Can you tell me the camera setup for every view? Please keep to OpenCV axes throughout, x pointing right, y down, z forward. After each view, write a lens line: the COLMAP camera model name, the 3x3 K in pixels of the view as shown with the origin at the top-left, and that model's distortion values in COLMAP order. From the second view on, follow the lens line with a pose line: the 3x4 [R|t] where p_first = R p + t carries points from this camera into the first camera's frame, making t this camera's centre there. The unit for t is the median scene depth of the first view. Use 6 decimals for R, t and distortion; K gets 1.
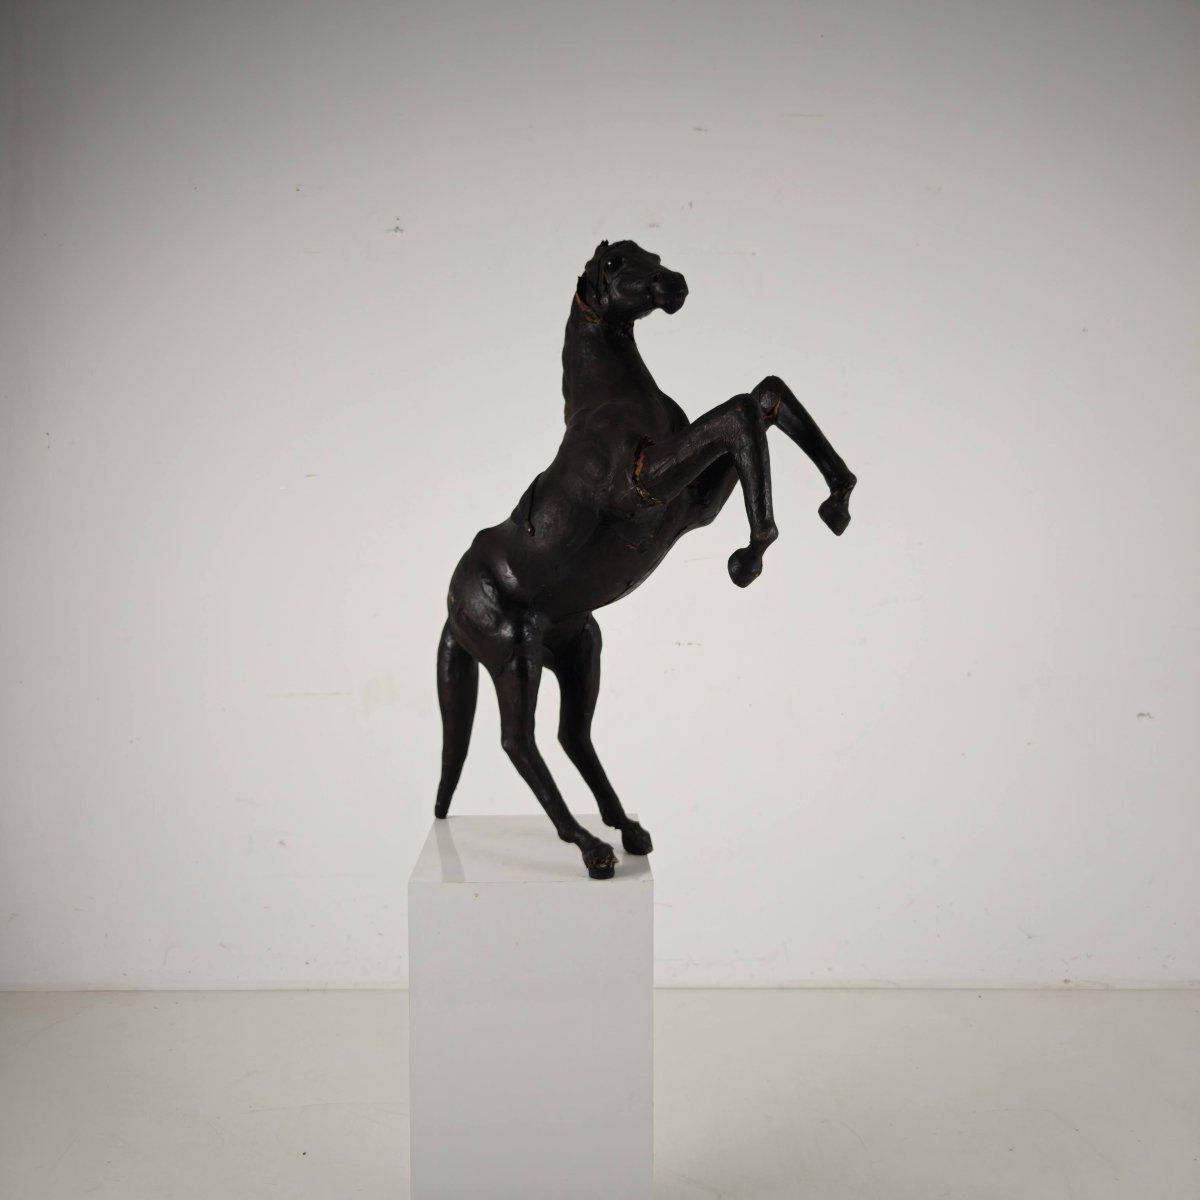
lens RADIAL K [[1150.6, 0, 589.7], [0, 1150.6, 576.9], [0, 0, 1]] dist [0.016168, 0.000000]
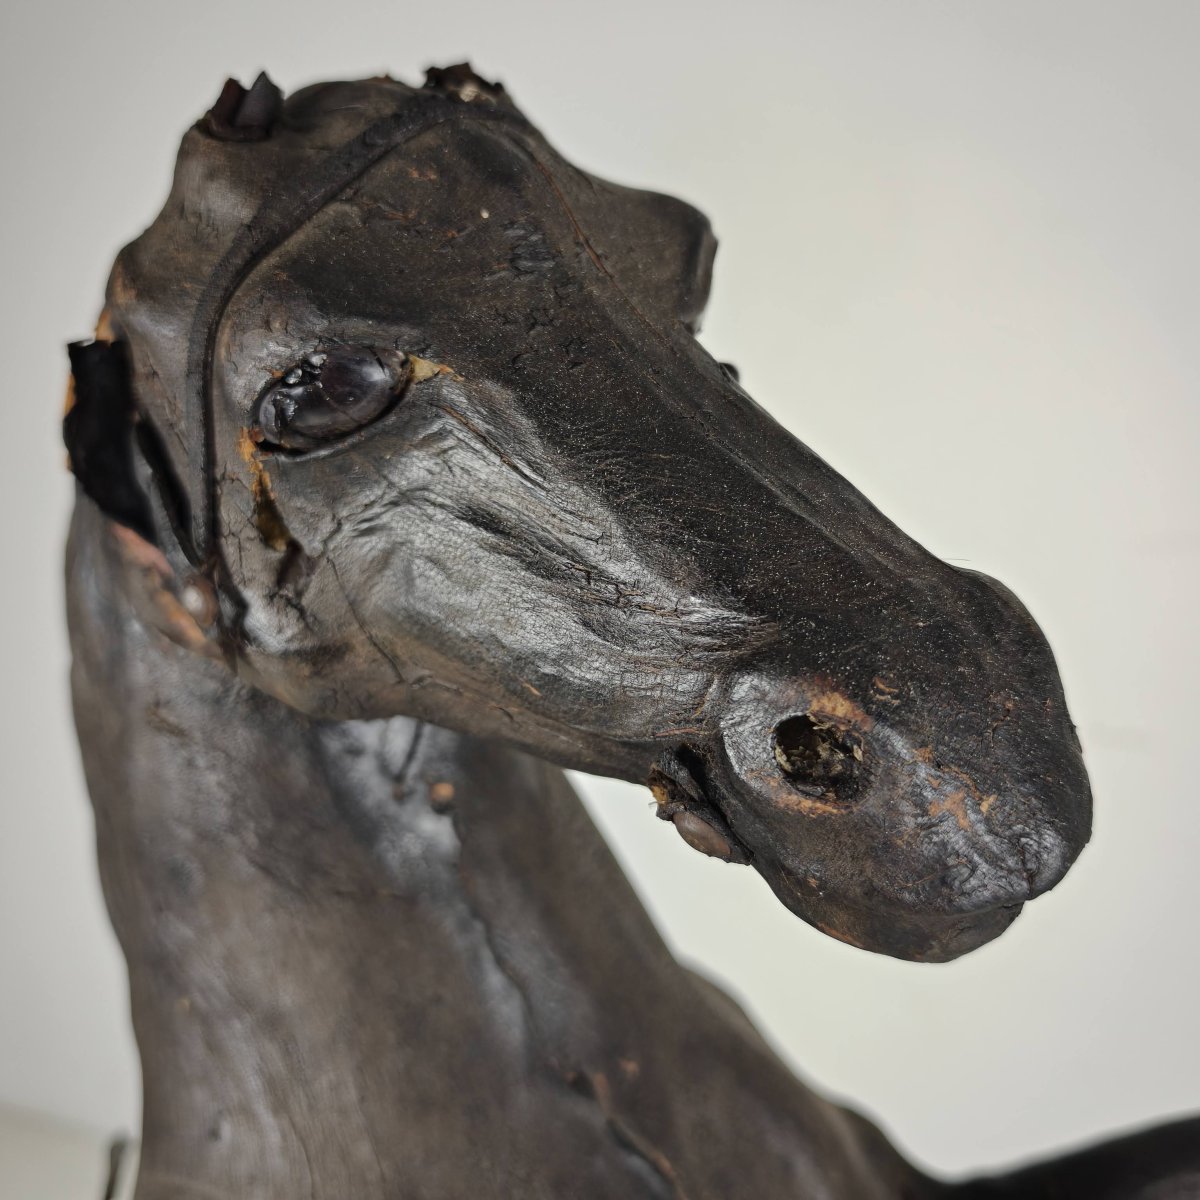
lens RADIAL K [[1449.4, 0, 592.3], [0, 1449.4, 597.8], [0, 0, 1]] dist [0.015989, 0.000000]
pose [[0.986883, -0.074013, 0.143473, 0.022241], [0.022434, 0.942965, 0.332135, -0.282911], [-0.159872, -0.324559, 0.932256, 0.819583]]
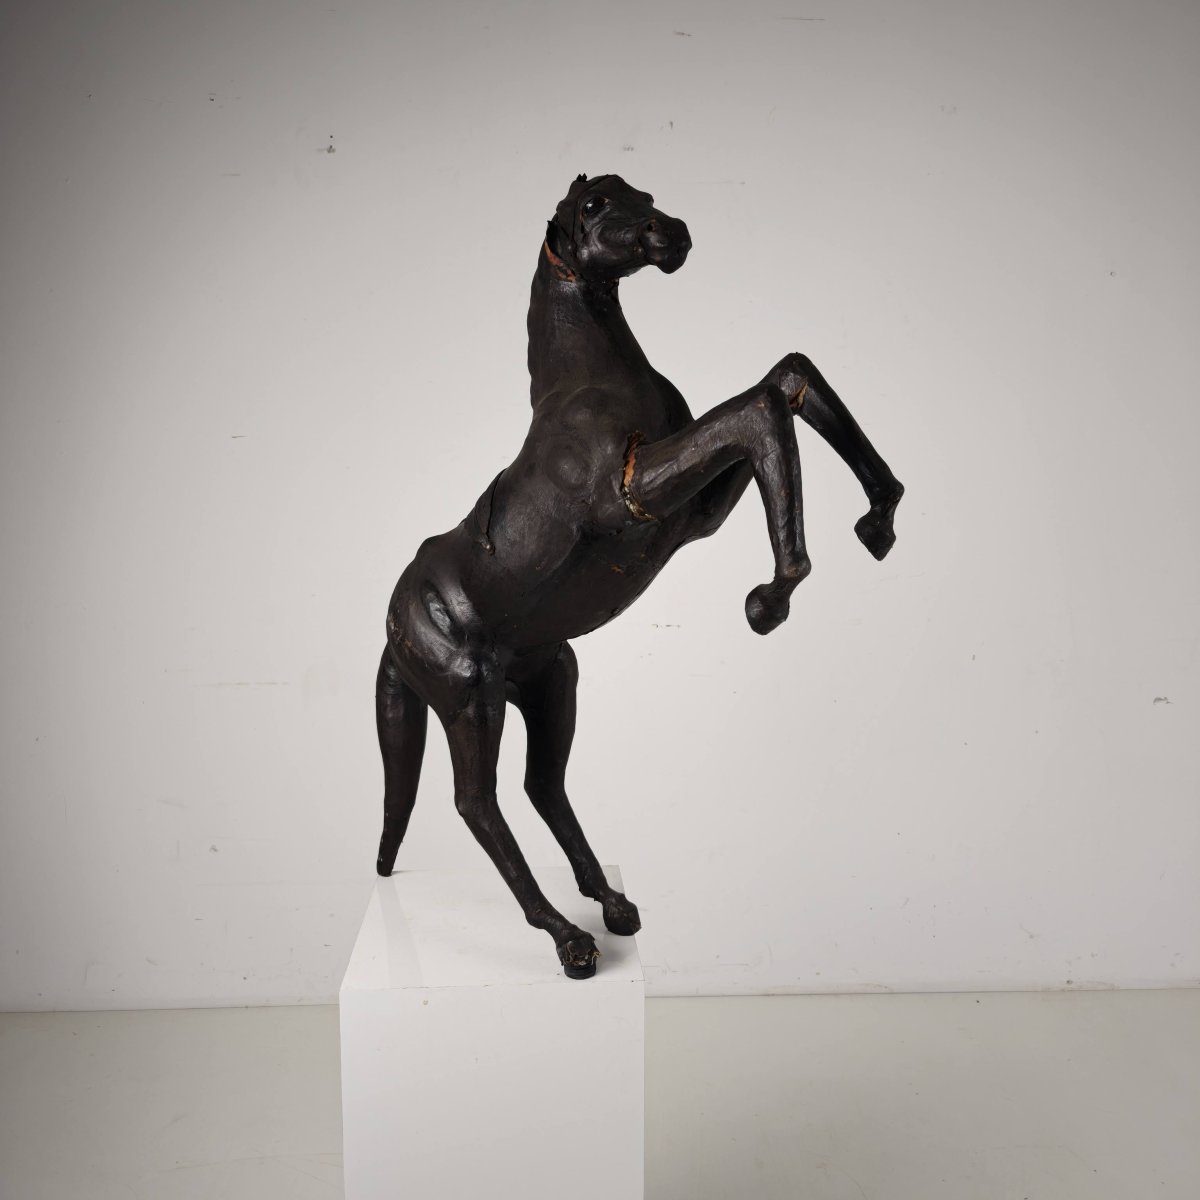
lens RADIAL K [[1150.6, 0, 598.1], [0, 1150.6, 582.7], [0, 0, 1]] dist [0.016168, 0.000000]
pose [[0.999107, -0.004299, 0.042021, -0.009824], [0.001358, 0.997562, 0.069767, -0.069219], [-0.042219, -0.069648, 0.996678, 0.199392]]
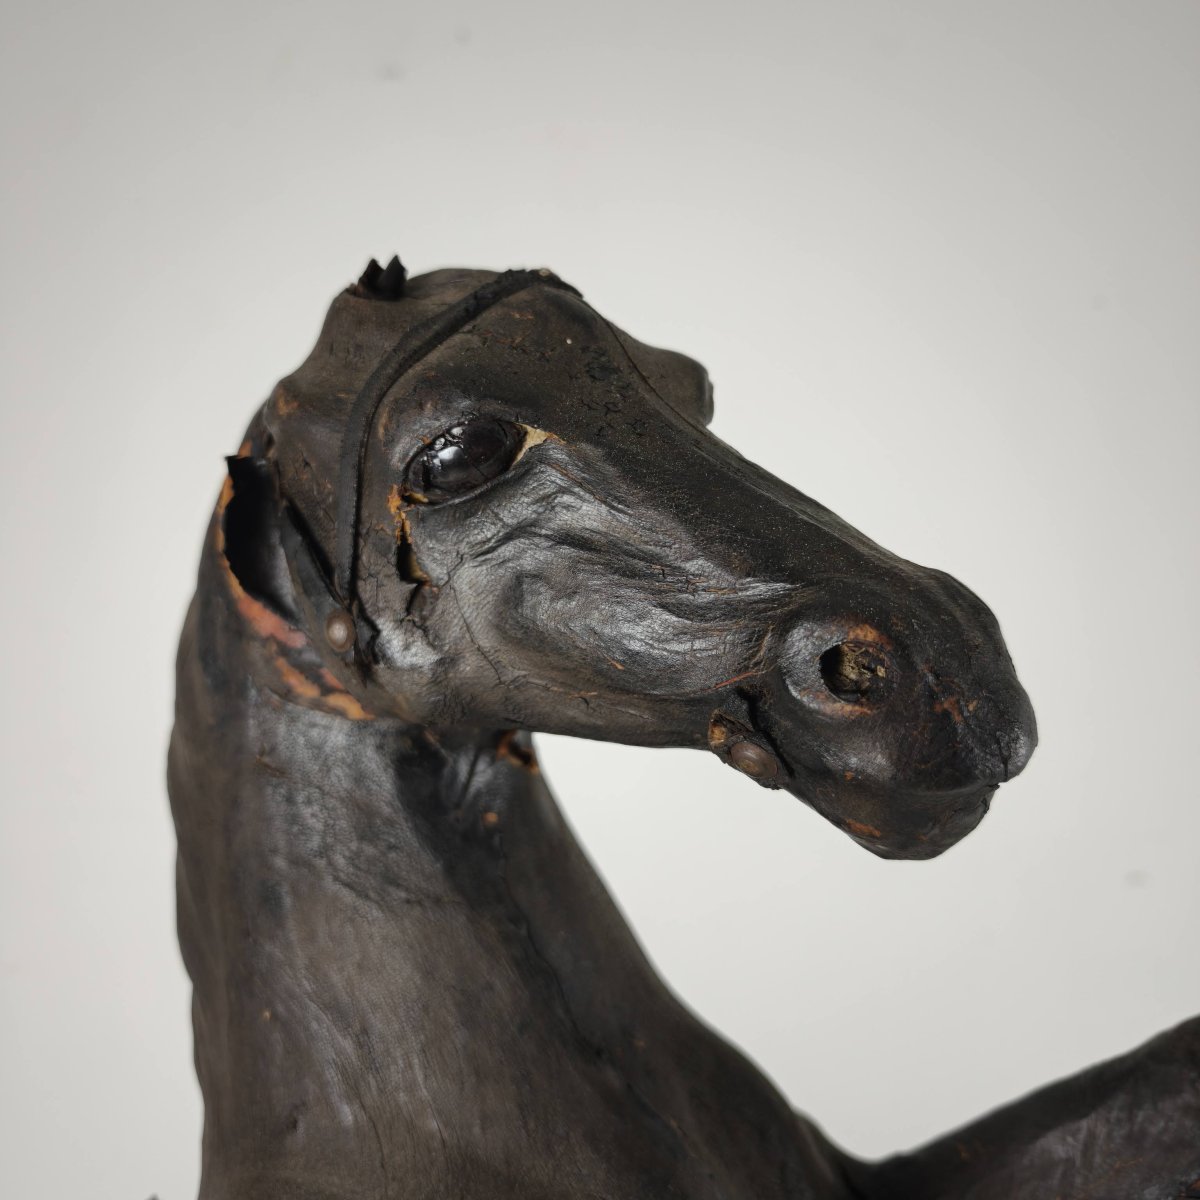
lens RADIAL K [[1150.6, 0, 604.1], [0, 1150.6, 593.4], [0, 0, 1]] dist [0.016168, 0.000000]
pose [[0.960210, -0.046949, 0.275304, -0.003893], [0.008996, 0.990456, 0.137533, -0.260441], [-0.279133, -0.129584, 0.951469, 0.808409]]
